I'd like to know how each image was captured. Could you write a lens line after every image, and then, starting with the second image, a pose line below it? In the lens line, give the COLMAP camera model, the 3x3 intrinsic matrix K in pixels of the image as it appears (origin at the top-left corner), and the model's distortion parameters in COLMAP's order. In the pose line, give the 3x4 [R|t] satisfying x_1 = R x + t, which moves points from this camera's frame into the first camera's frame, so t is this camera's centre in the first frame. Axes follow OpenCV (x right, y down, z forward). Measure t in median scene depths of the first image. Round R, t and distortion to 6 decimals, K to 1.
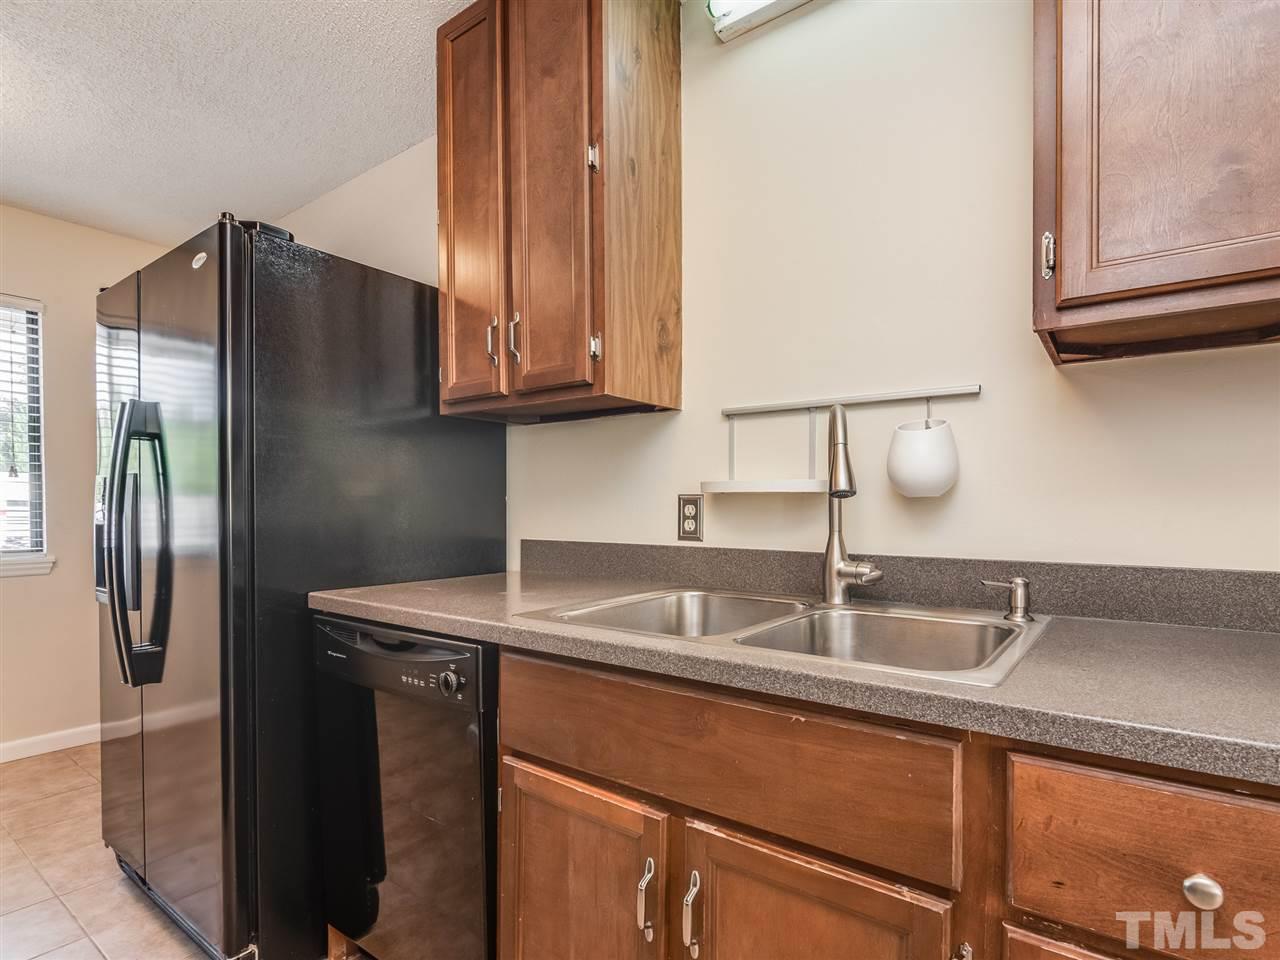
lens RADIAL K [[642.2, 0, 699.1], [0, 642.2, 524.2], [0, 0, 1]] dist [-0.005321, -0.000338]
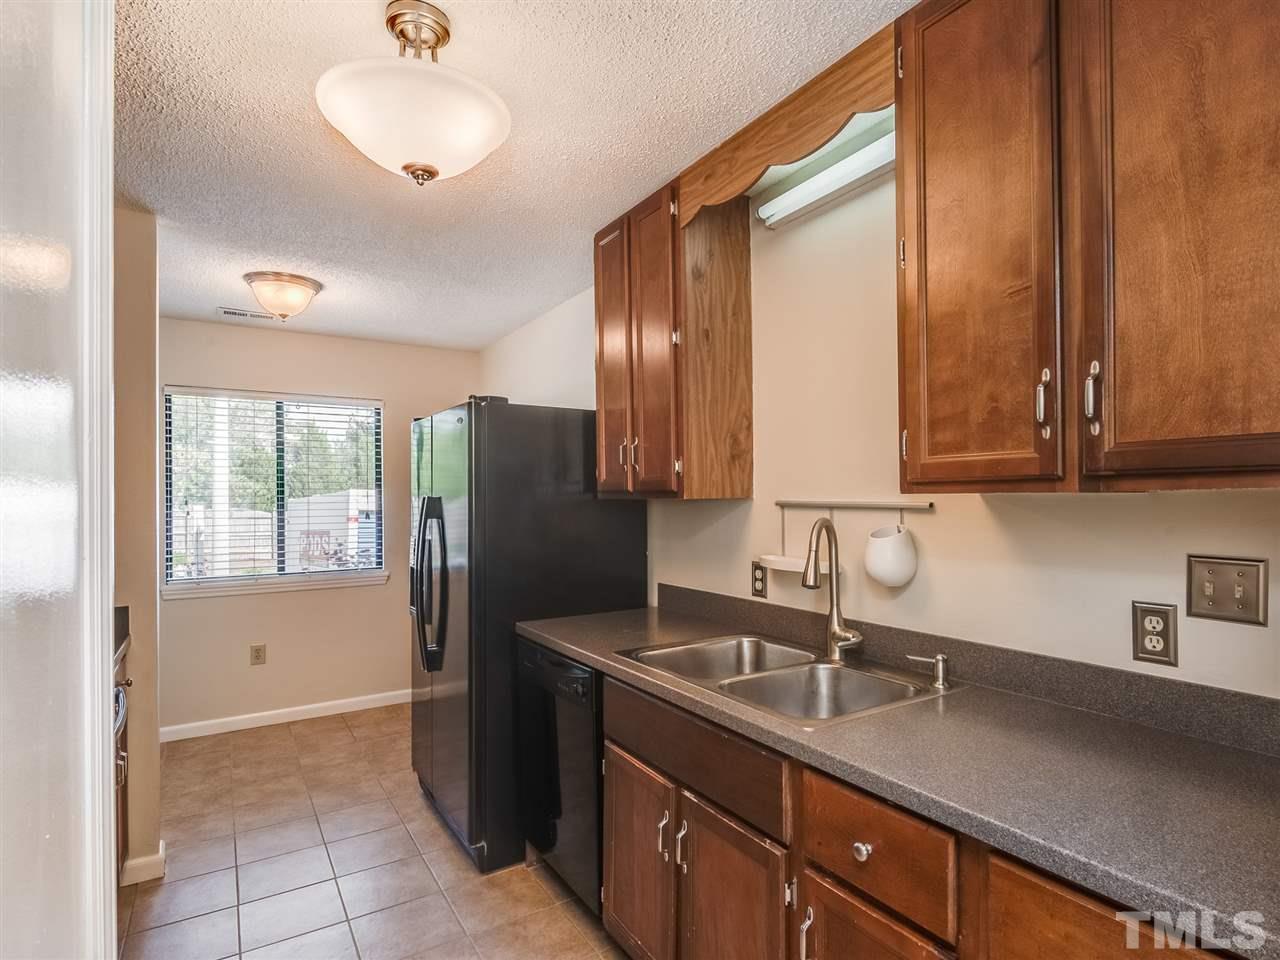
lens RADIAL K [[690.3, 0, 670.4], [0, 690.3, 493.9], [0, 0, 1]] dist [0.003042, -0.000495]
pose [[0.922140, -0.013824, -0.386609, 0.384459], [0.003449, 0.999615, -0.027518, -0.154202], [0.386841, 0.024042, 0.921833, -0.406879]]
